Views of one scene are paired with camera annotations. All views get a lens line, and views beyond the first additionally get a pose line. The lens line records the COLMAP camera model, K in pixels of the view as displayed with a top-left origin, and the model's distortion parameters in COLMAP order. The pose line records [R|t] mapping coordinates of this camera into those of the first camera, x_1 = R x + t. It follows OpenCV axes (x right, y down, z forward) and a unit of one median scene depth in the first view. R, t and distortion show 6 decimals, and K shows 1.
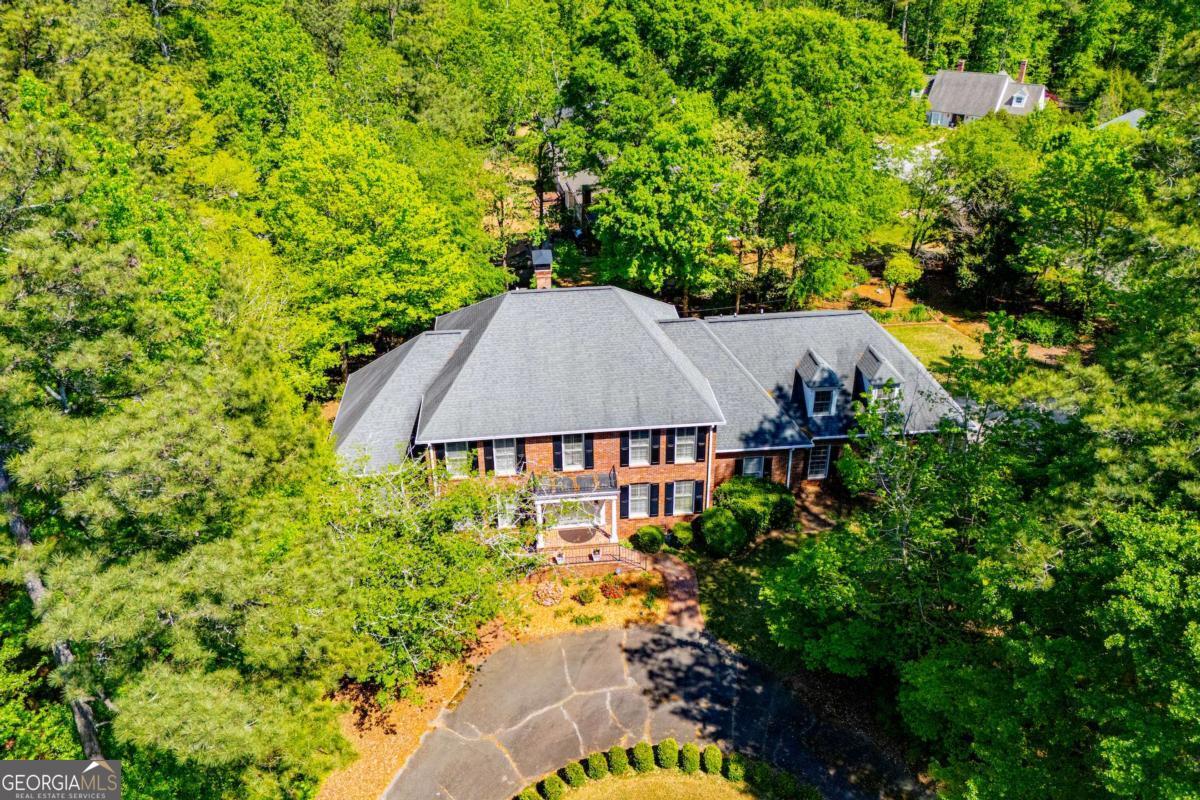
lens RADIAL K [[893.9, 0, 606.1], [0, 893.9, 329.0], [0, 0, 1]] dist [0.065291, -0.052601]
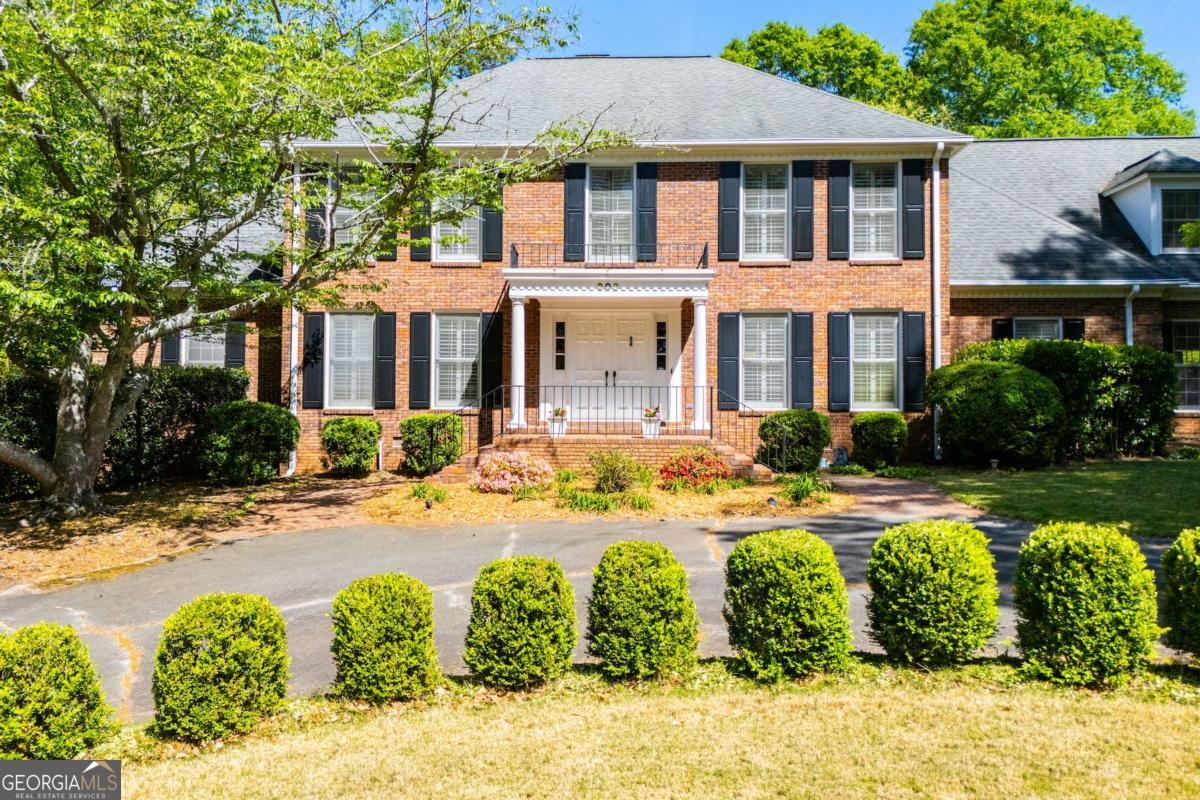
lens RADIAL K [[890.8, 0, 584.5], [0, 890.8, 388.7], [0, 0, 1]] dist [0.005089, -0.006219]
pose [[0.985696, 0.005504, -0.168442, 0.024522], [-0.081497, 0.890404, -0.447816, 0.401775], [0.147517, 0.455138, 0.878116, 0.641818]]
